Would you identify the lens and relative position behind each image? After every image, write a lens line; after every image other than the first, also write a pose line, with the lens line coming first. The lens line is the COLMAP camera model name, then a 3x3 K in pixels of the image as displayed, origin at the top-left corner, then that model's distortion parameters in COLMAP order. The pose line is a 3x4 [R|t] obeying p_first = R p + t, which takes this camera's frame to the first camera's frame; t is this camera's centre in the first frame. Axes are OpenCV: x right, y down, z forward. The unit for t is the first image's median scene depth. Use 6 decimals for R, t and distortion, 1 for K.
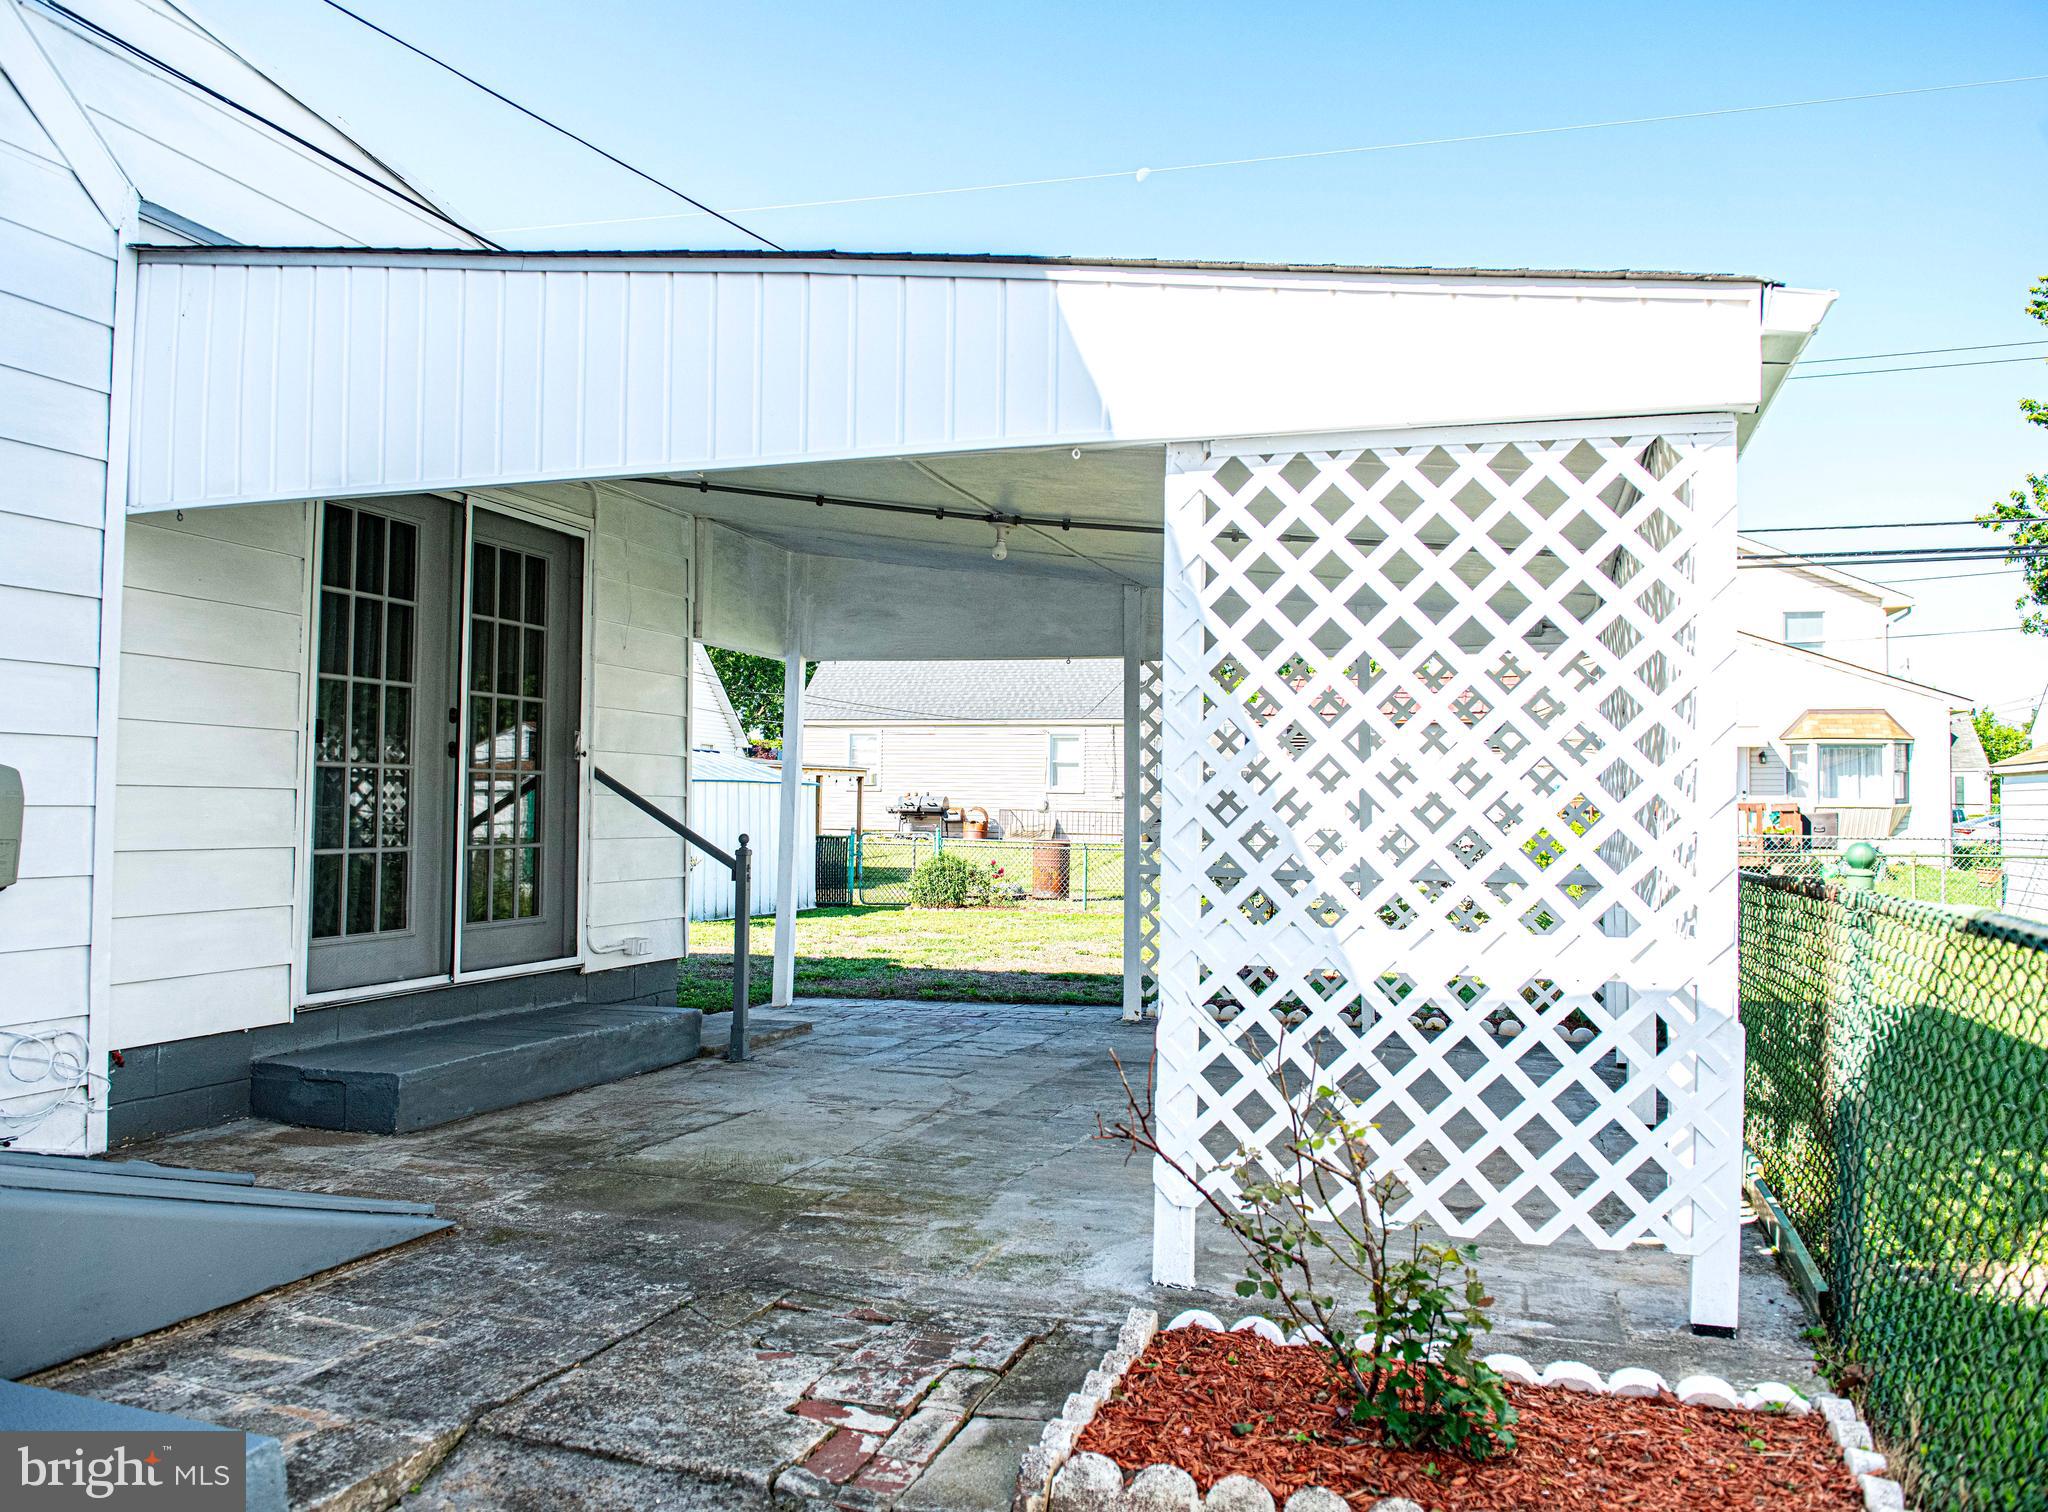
lens RADIAL K [[1582.8, 0, 1024.8], [0, 1582.8, 760.9], [0, 0, 1]] dist [-0.016262, -0.004657]
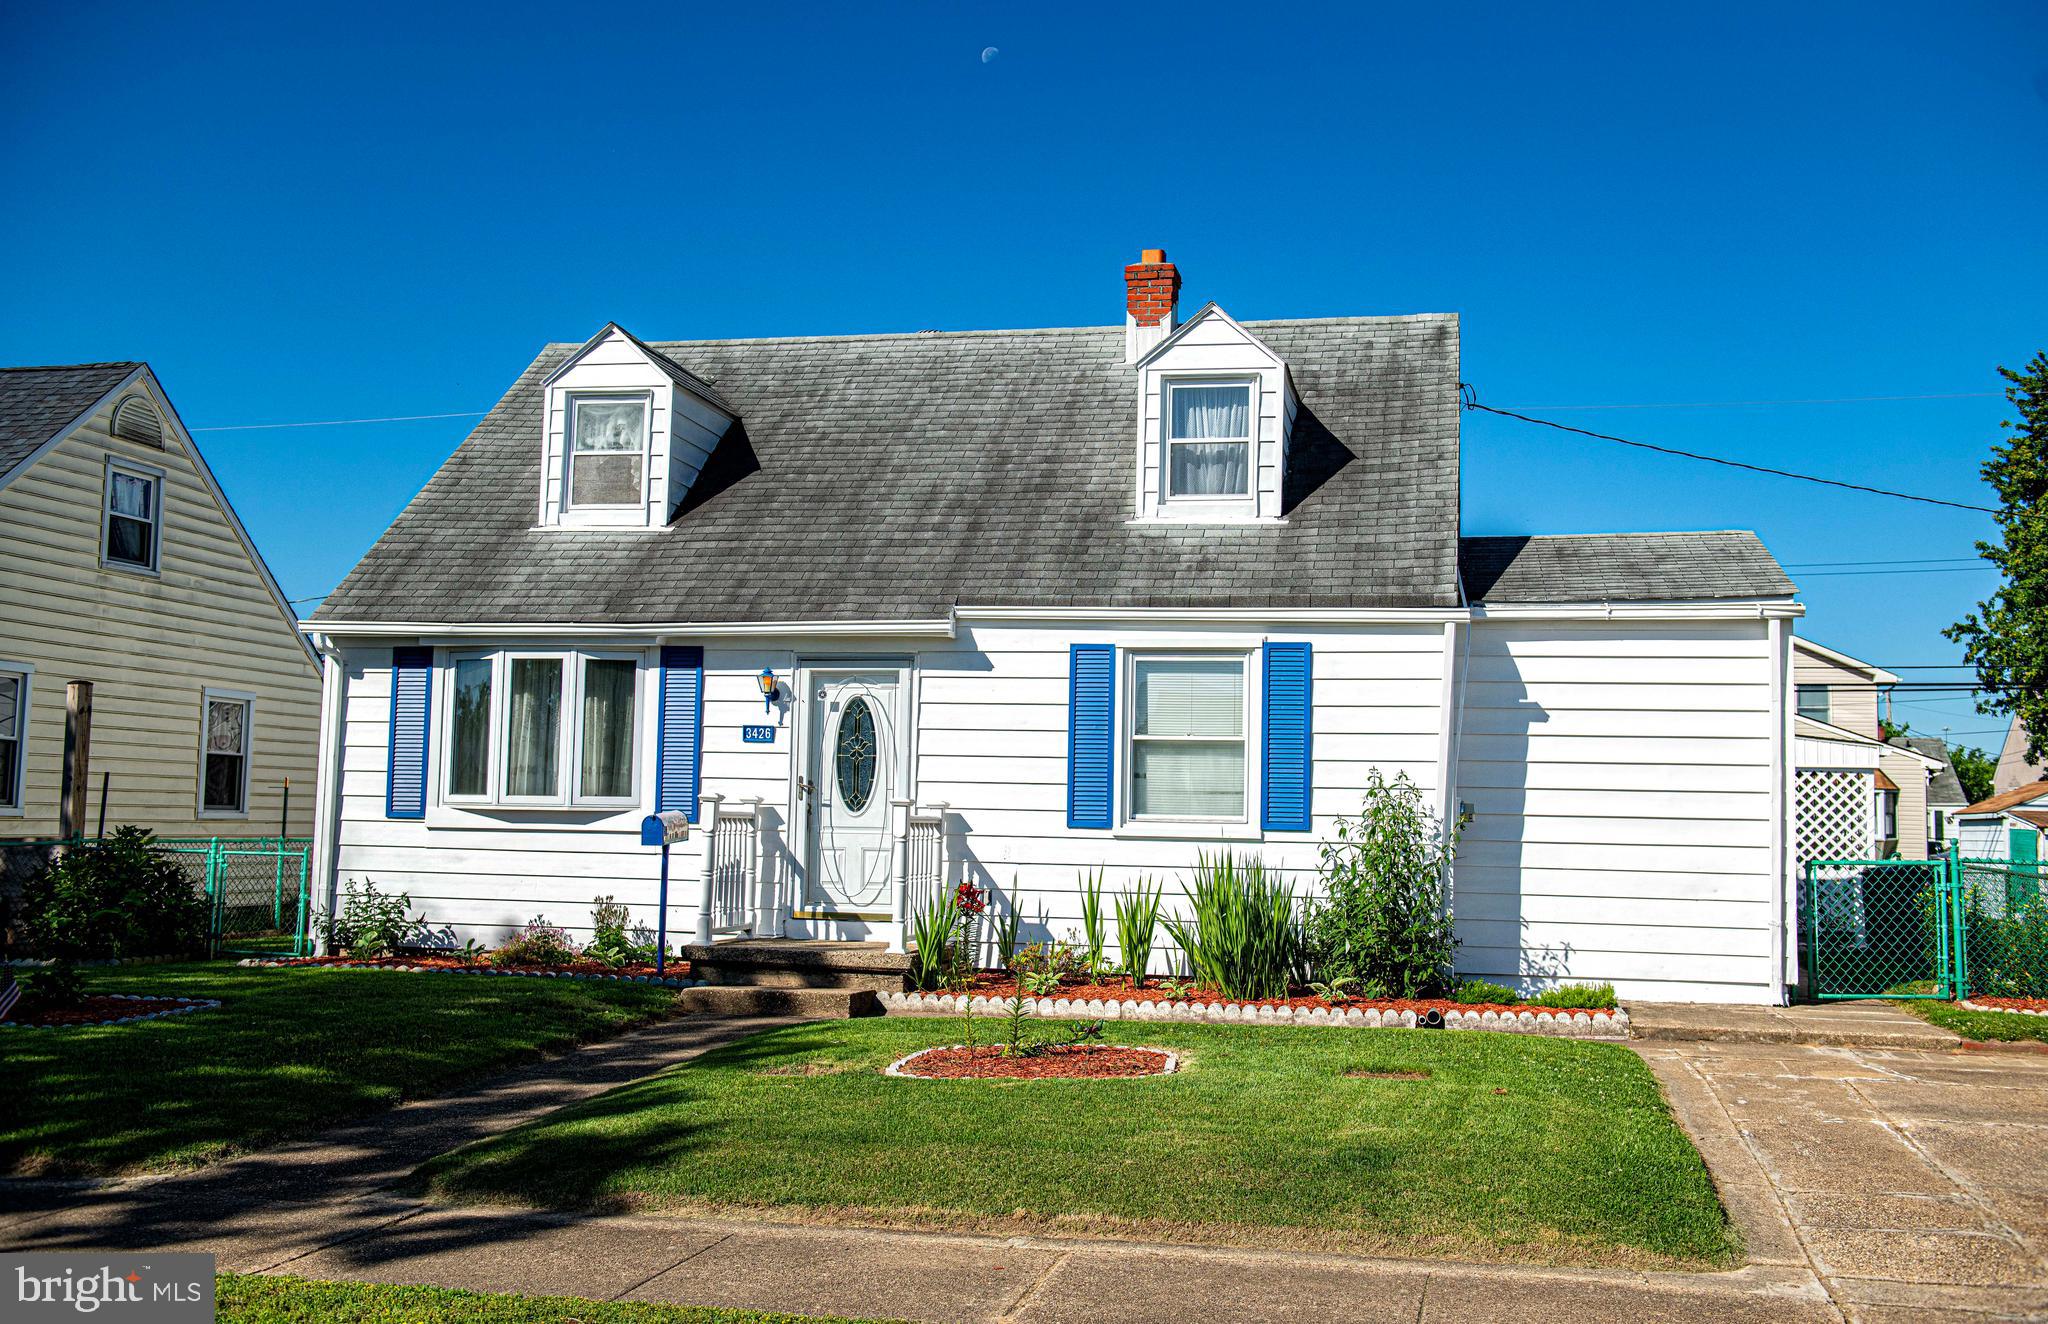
lens RADIAL K [[1936.6, 0, 1050.3], [0, 1936.6, 656.8], [0, 0, 1]] dist [0.017099, 0.000000]
pose [[0.994374, 0.019871, 0.104048, -0.326432], [-0.013731, 0.998140, -0.059400, -0.019416], [-0.105035, 0.057637, 0.992797, -0.568682]]
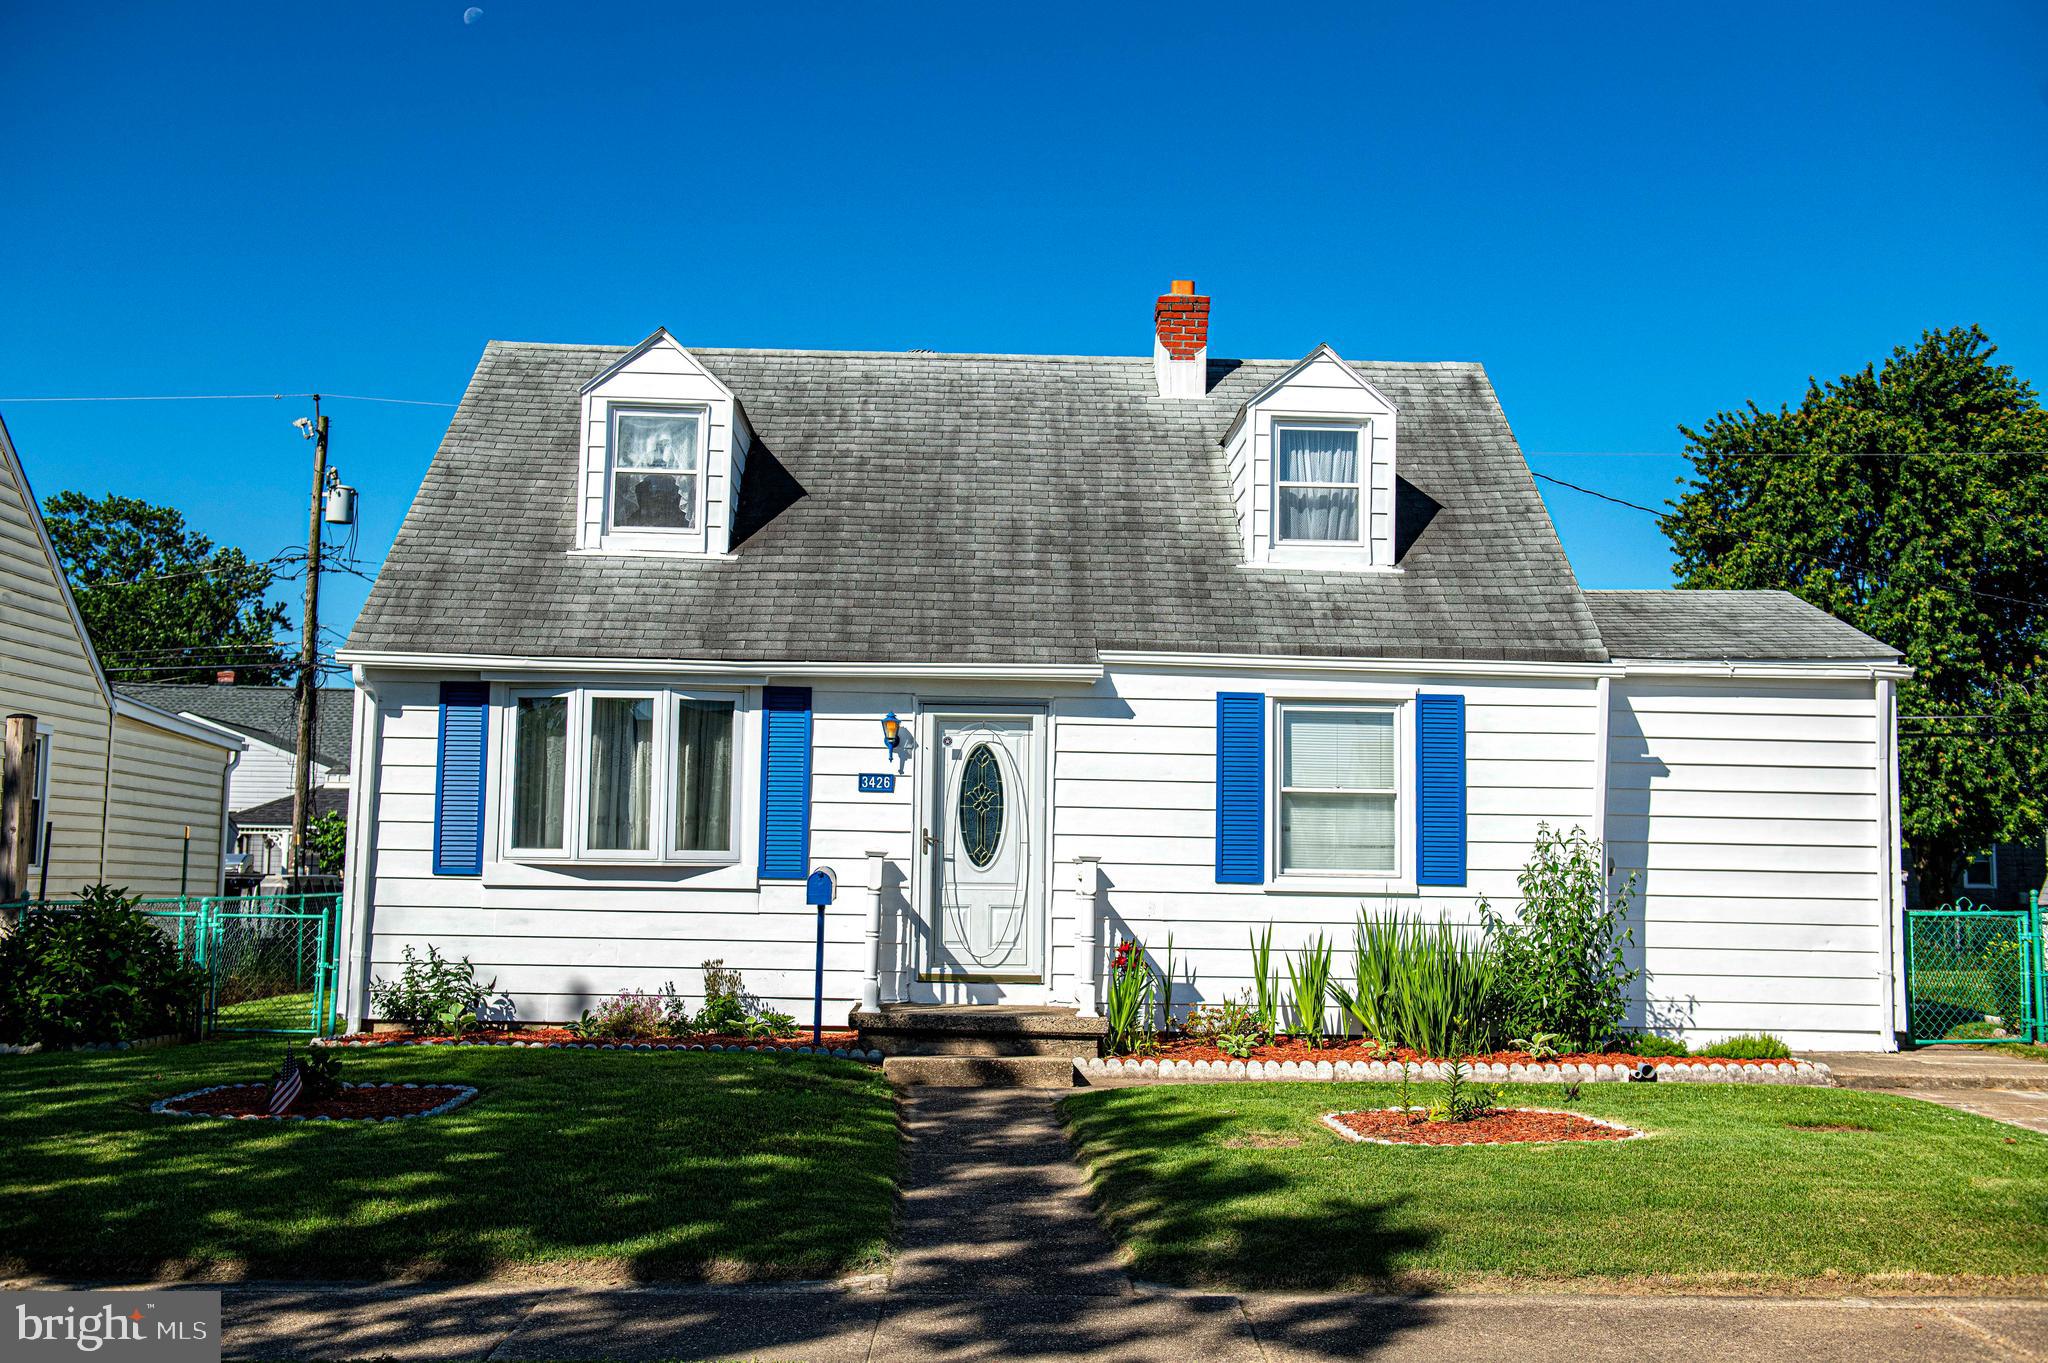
lens RADIAL K [[2080.0, 0, 1018.7], [0, 2080.0, 674.4], [0, 0, 1]] dist [0.029713, 0.000000]
pose [[0.944423, 0.038394, 0.326482, -0.489195], [-0.016314, 0.997406, -0.070103, -0.019789], [-0.328327, 0.060880, 0.942600, -0.544418]]
